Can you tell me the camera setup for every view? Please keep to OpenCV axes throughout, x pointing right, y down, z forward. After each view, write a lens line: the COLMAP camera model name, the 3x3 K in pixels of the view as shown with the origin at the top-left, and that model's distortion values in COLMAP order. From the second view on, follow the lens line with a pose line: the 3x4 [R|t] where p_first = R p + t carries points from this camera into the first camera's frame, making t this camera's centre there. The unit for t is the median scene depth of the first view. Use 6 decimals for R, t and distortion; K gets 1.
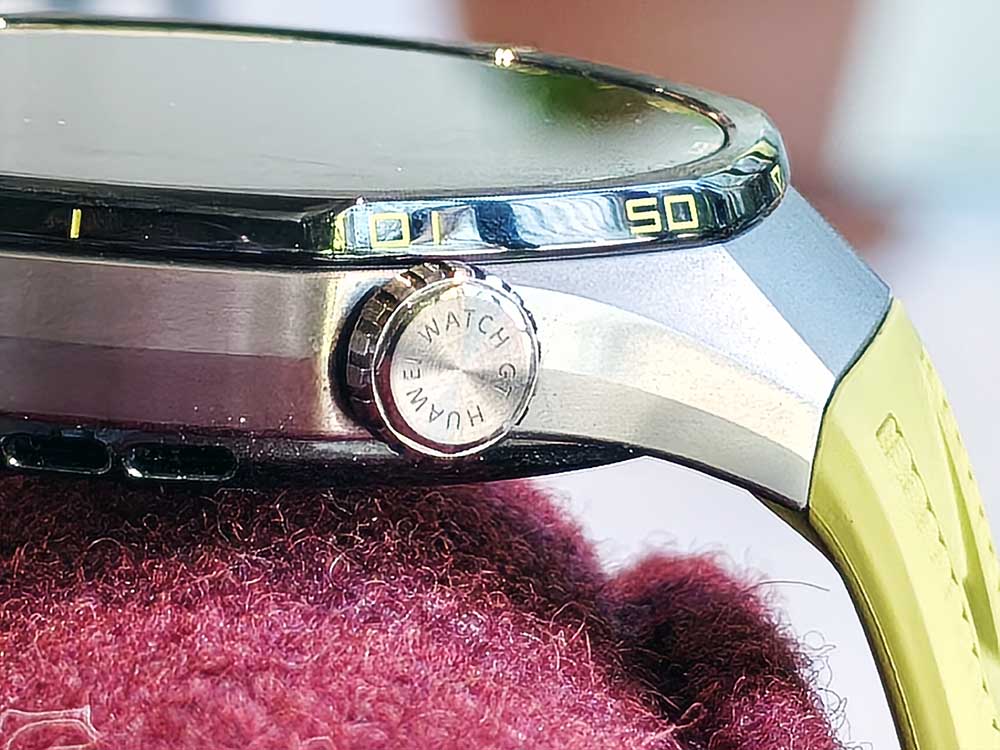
lens RADIAL K [[7015.9, 0, 500.0], [0, 7015.9, 375.0], [0, 0, 1]] dist [-0.236703, 16.633707]
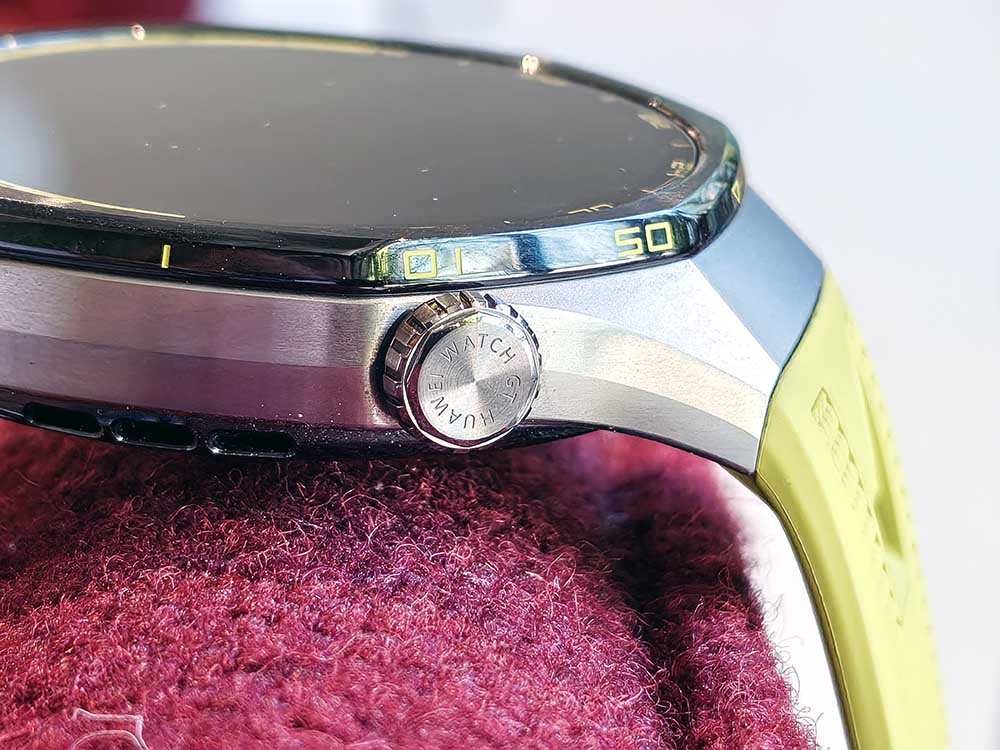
lens RADIAL K [[3516.2, 0, 500.0], [0, 3516.2, 375.0], [0, 0, 1]] dist [0.003130, -2.602500]
pose [[0.999460, 0.015563, -0.028953, 0.016392], [-0.012264, 0.993764, 0.110826, -0.069740], [0.030497, -0.110411, 0.993418, 0.382964]]
